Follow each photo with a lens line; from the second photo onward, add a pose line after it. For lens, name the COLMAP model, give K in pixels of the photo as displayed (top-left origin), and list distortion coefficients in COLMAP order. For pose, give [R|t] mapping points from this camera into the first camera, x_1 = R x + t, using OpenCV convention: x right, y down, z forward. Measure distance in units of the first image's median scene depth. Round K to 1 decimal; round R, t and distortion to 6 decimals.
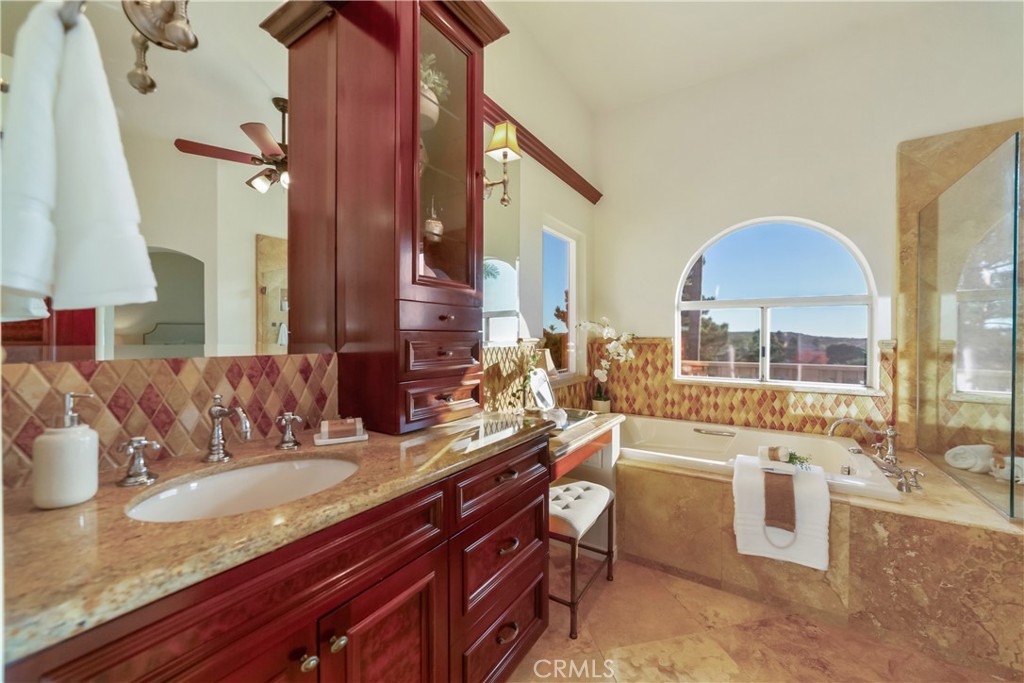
lens RADIAL K [[386.3, 0, 513.6], [0, 386.3, 342.0], [0, 0, 1]] dist [-0.009846, 0.003765]
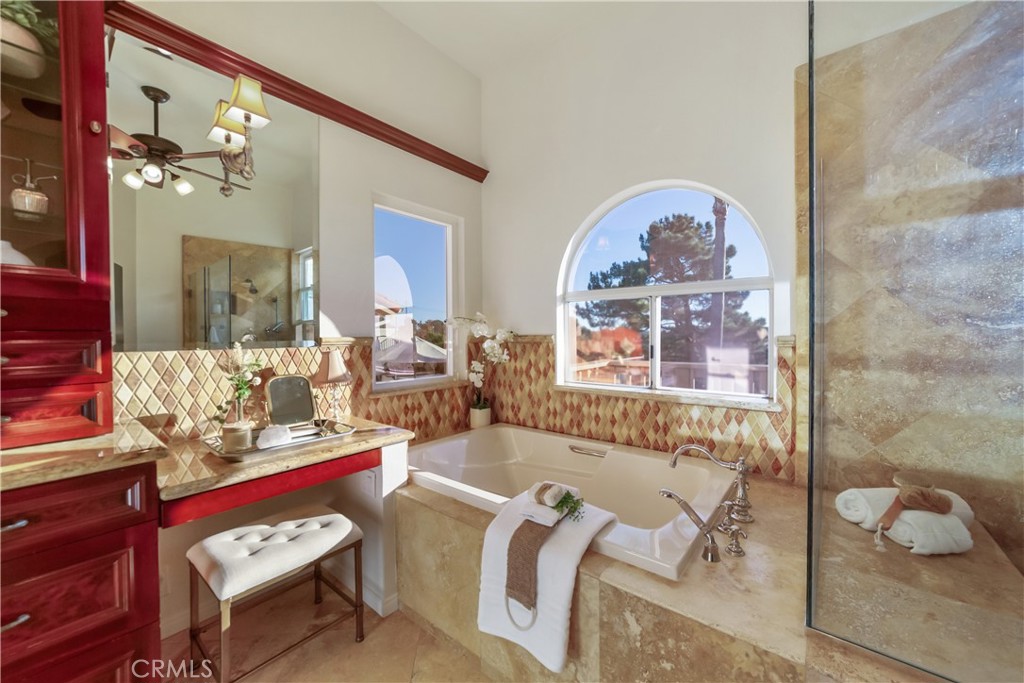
lens RADIAL K [[386.3, 0, 508.6], [0, 386.3, 339.8], [0, 0, 1]] dist [-0.009846, 0.003765]
pose [[0.992893, -0.007536, -0.118775, 0.460841], [0.007462, 0.999972, -0.001066, -0.001271], [0.118779, 0.000172, 0.992921, 0.173652]]
